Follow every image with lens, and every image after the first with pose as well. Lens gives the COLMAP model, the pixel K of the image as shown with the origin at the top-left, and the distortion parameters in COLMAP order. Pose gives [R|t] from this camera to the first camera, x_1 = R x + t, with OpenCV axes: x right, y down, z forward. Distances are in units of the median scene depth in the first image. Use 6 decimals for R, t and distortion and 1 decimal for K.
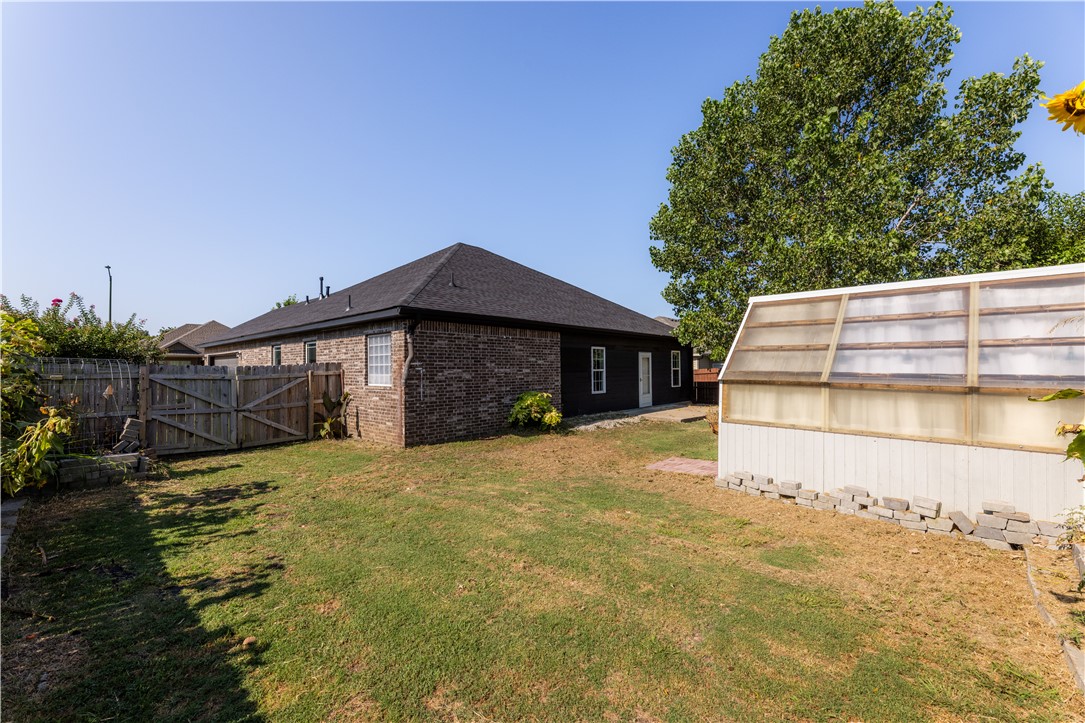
lens RADIAL K [[444.0, 0, 534.5], [0, 444.0, 366.8], [0, 0, 1]] dist [0.000192, 0.000040]
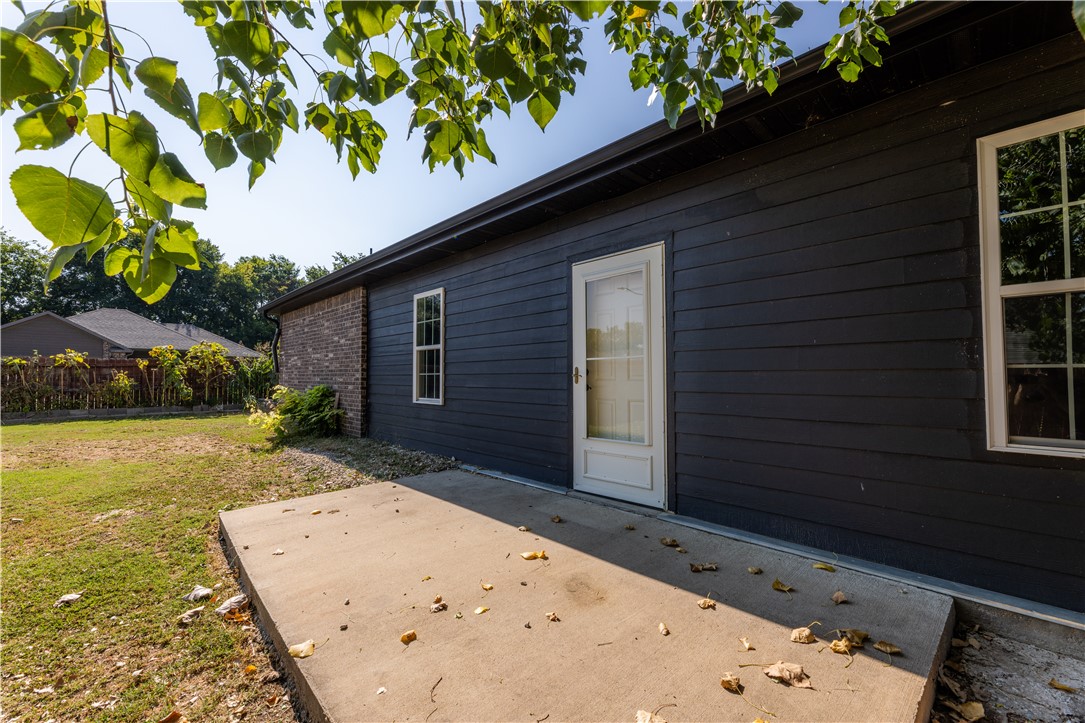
lens RADIAL K [[444.0, 0, 534.5], [0, 444.0, 366.8], [0, 0, 1]] dist [0.000192, 0.000040]
pose [[-0.051596, -0.008744, -0.998630, 0.693678], [0.013110, 0.999870, -0.009432, 0.038626], [0.998582, -0.013579, -0.051474, 1.417653]]
